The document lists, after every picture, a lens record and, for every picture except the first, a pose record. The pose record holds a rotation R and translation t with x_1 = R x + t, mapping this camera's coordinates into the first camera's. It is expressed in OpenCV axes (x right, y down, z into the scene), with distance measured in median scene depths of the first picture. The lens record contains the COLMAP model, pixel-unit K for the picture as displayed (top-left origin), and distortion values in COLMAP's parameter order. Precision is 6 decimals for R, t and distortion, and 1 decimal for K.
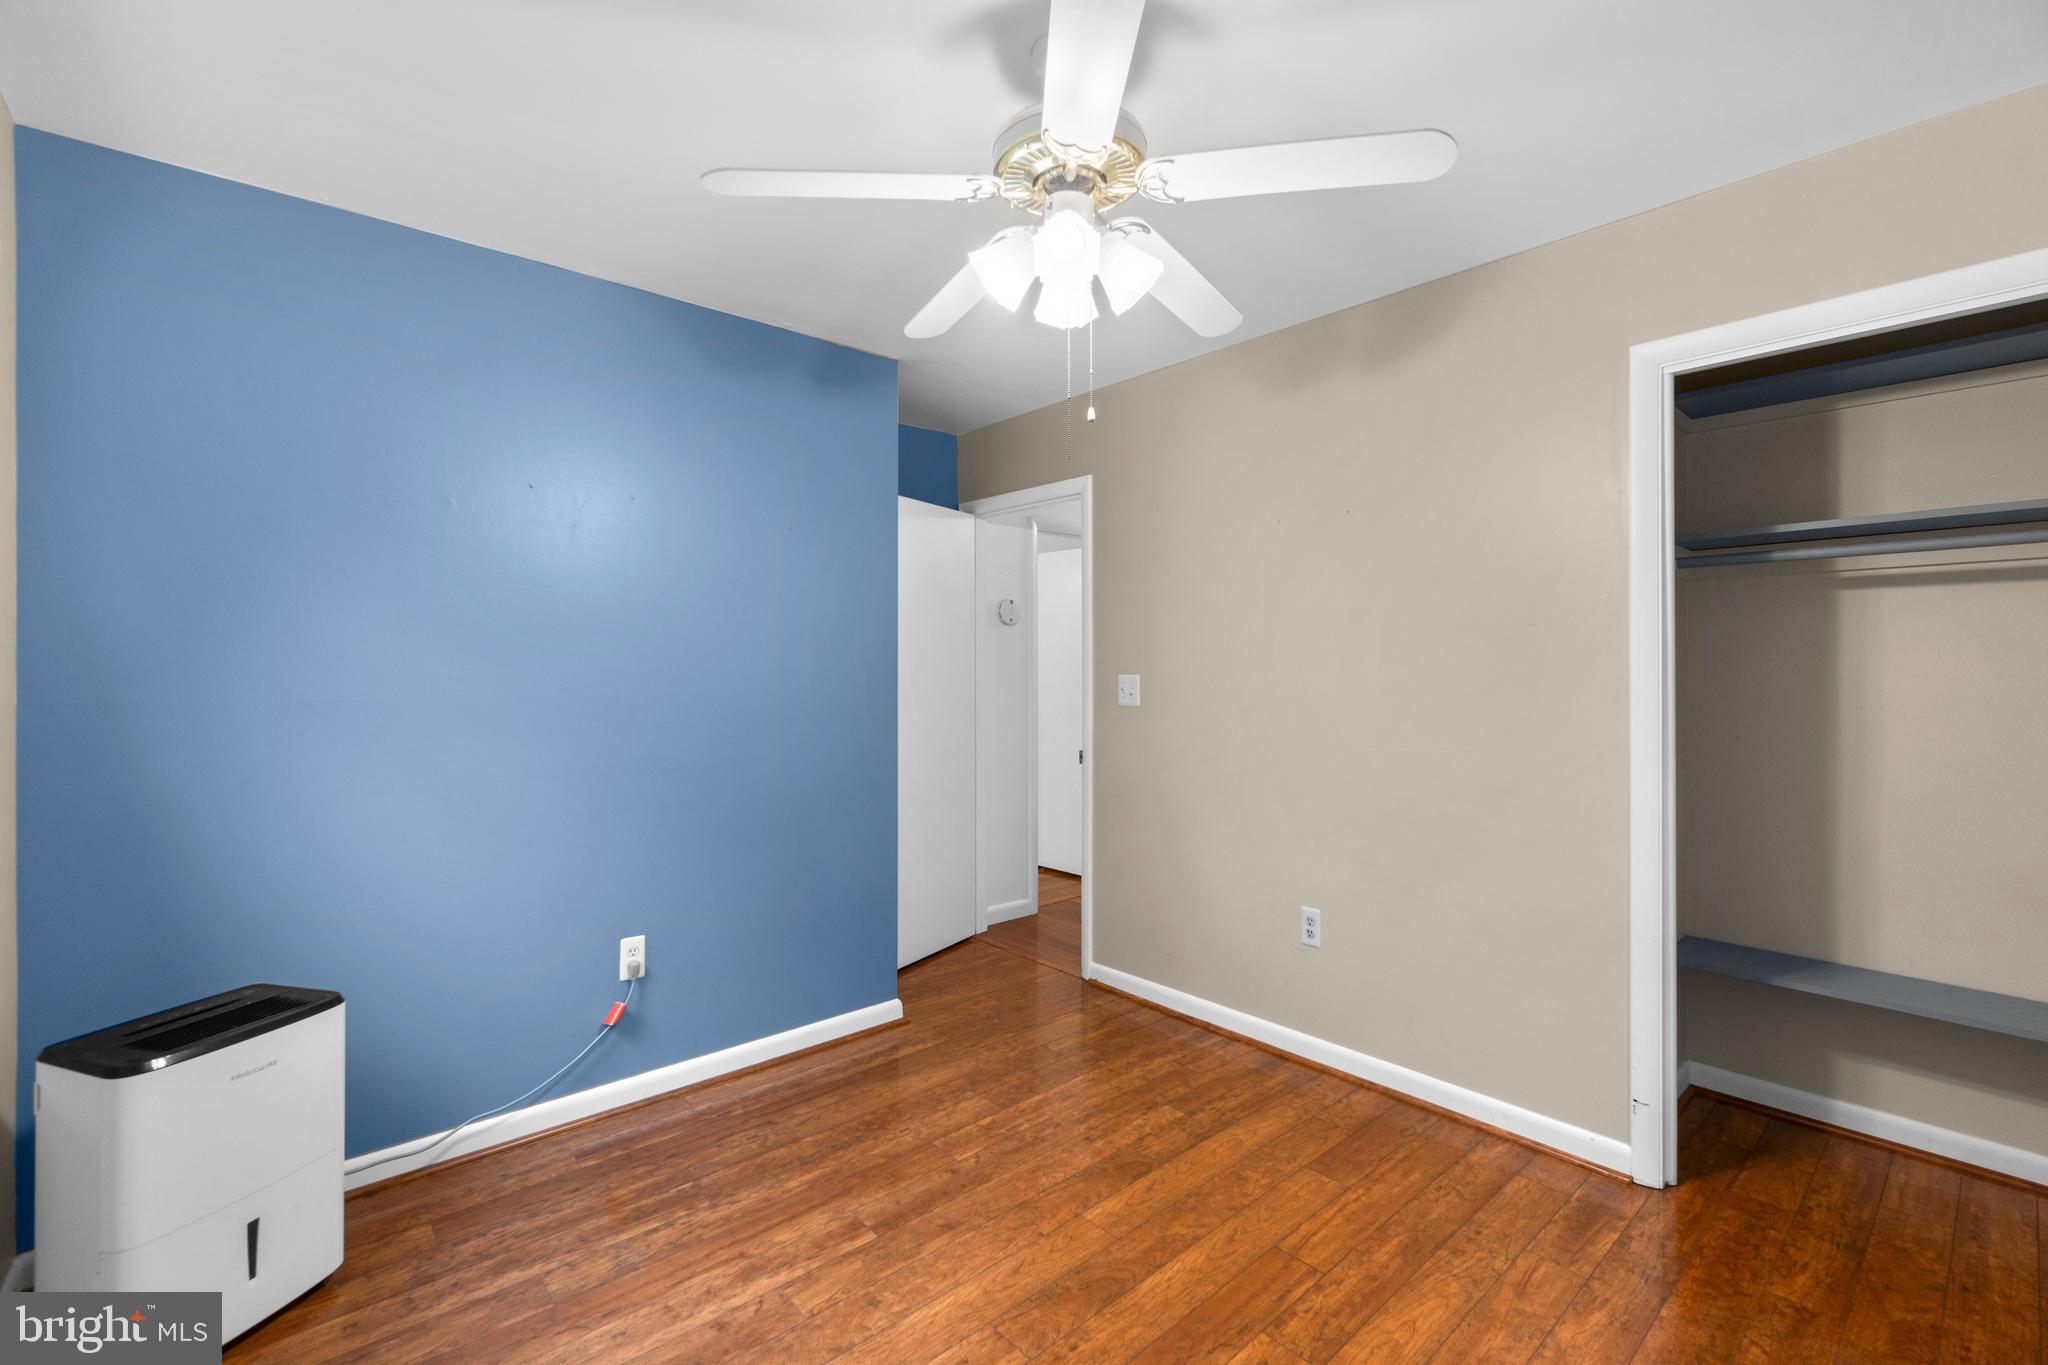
lens RADIAL K [[881.1, 0, 1024.4], [0, 881.1, 673.7], [0, 0, 1]] dist [-0.005468, 0.000133]
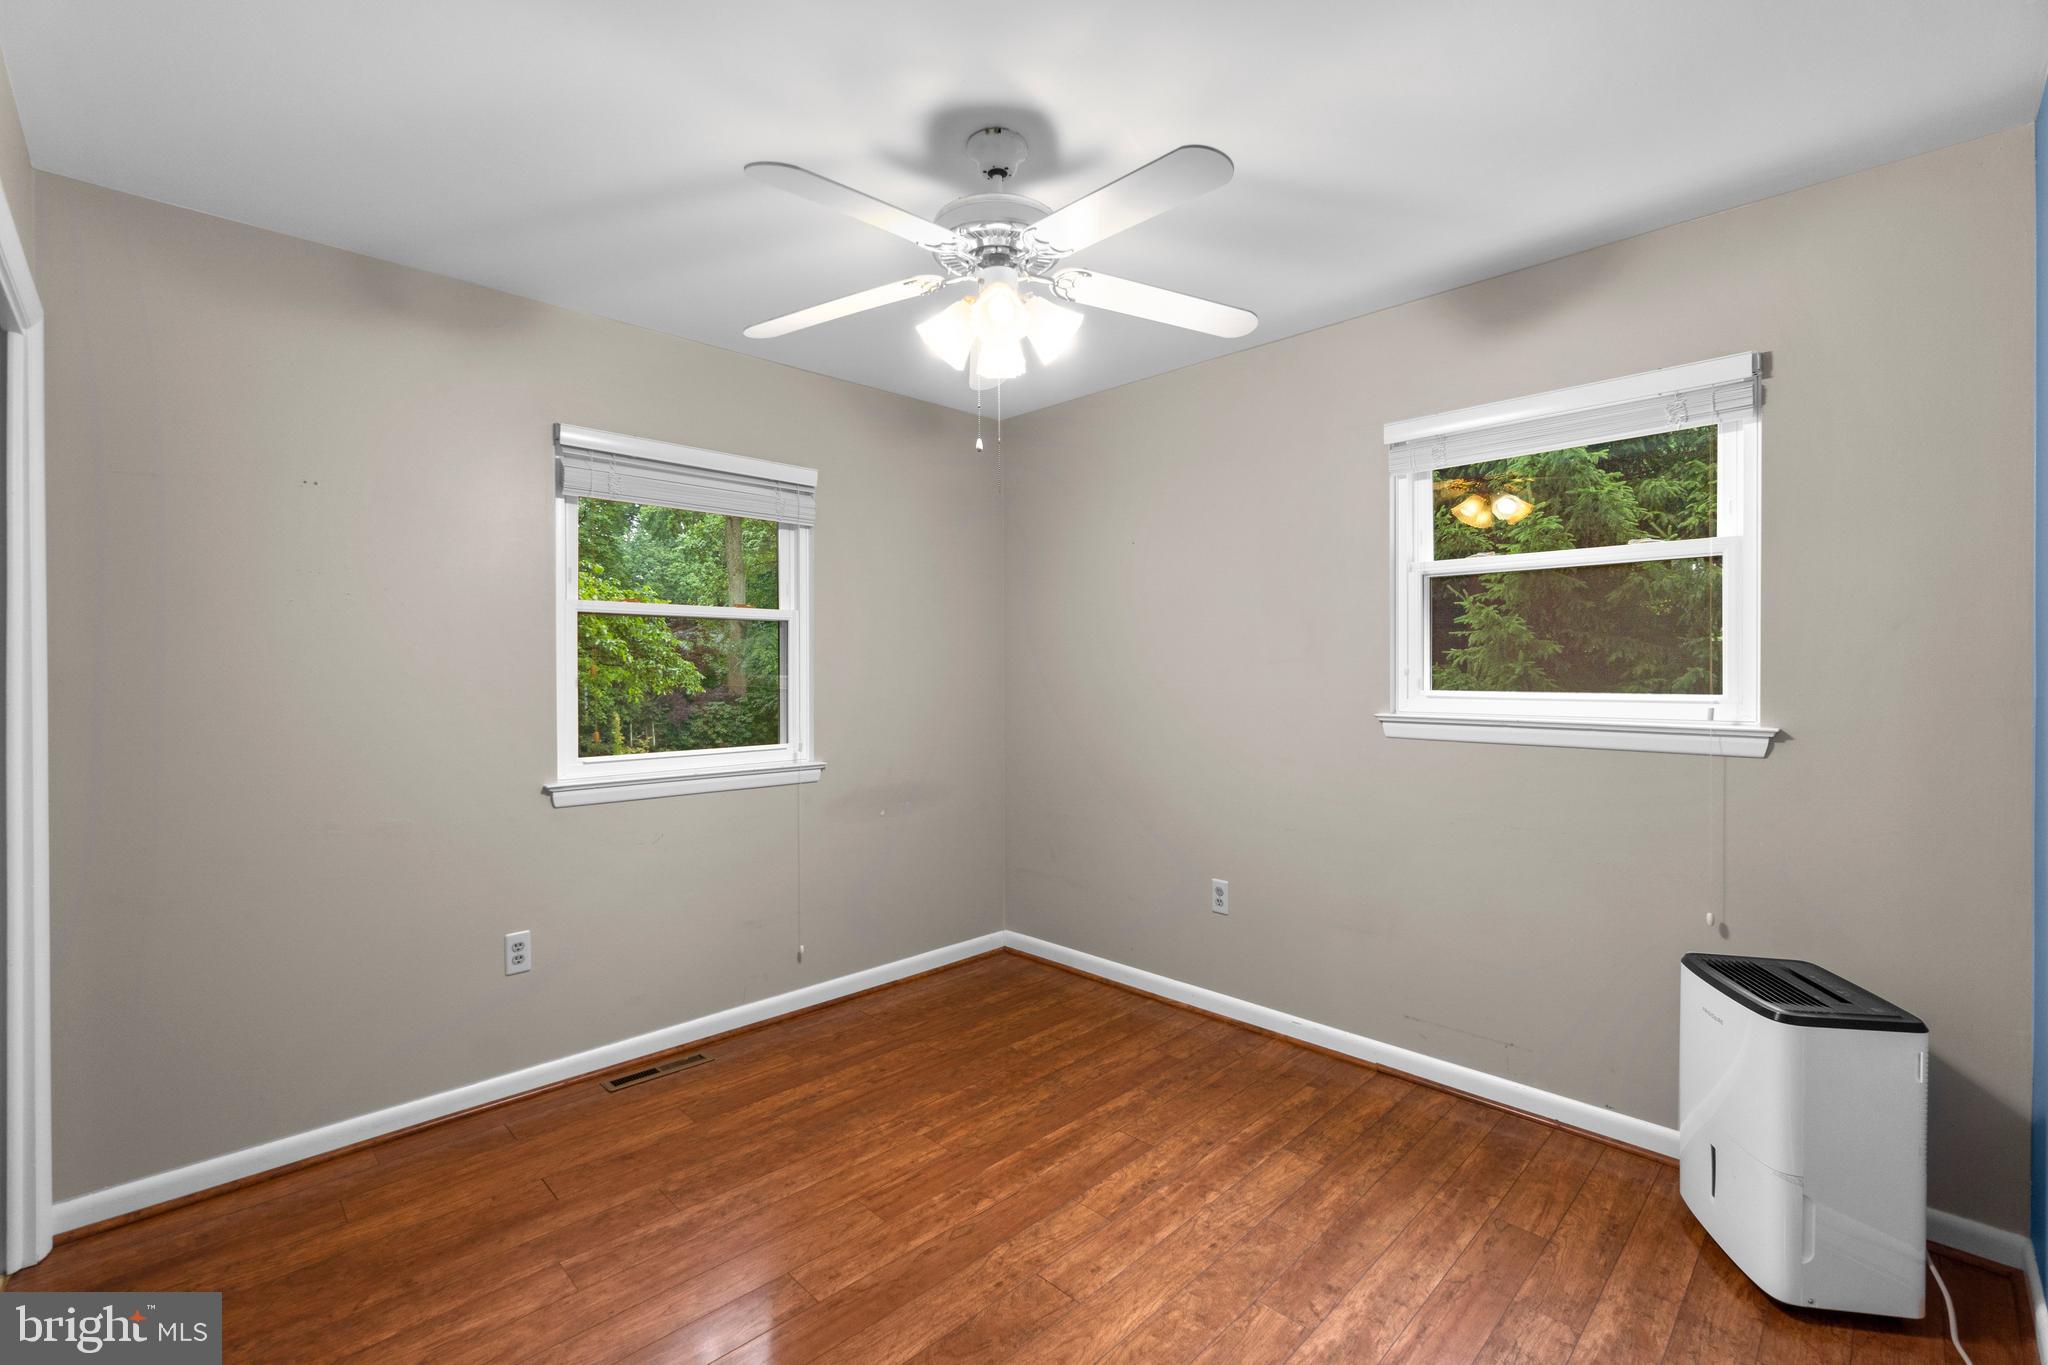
lens RADIAL K [[881.1, 0, 1023.5], [0, 881.1, 675.5], [0, 0, 1]] dist [-0.005468, 0.000133]
pose [[-0.998376, 0.004792, -0.056768, 0.079219], [0.004174, 0.999931, 0.011016, -0.009141], [0.056817, 0.010761, -0.998327, 1.977221]]
